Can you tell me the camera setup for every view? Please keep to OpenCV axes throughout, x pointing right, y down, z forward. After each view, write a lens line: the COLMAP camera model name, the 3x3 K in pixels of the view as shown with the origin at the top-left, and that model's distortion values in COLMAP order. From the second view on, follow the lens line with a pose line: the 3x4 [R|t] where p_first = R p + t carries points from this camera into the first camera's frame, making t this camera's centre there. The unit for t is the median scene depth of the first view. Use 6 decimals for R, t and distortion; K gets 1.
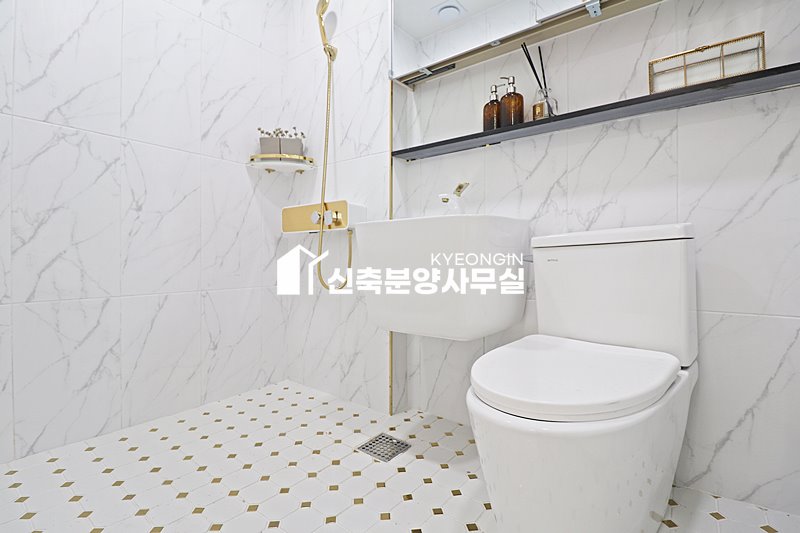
lens RADIAL K [[372.9, 0, 402.5], [0, 372.9, 260.2], [0, 0, 1]] dist [-0.008349, -0.008918]
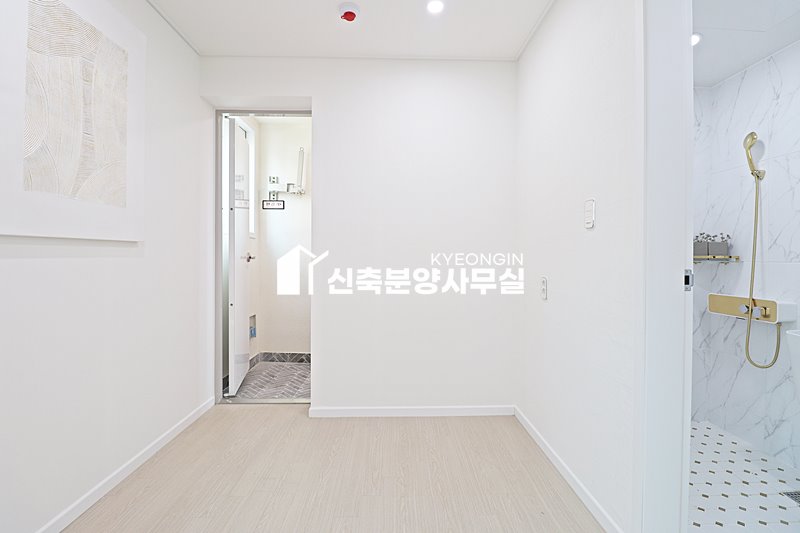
lens RADIAL K [[372.9, 0, 405.3], [0, 372.9, 260.2], [0, 0, 1]] dist [-0.008349, -0.008918]
pose [[0.618376, 0.006587, -0.785855, 0.047299], [-0.008694, 0.999961, 0.001540, -0.272551], [0.785835, 0.005880, 0.618409, -0.732256]]
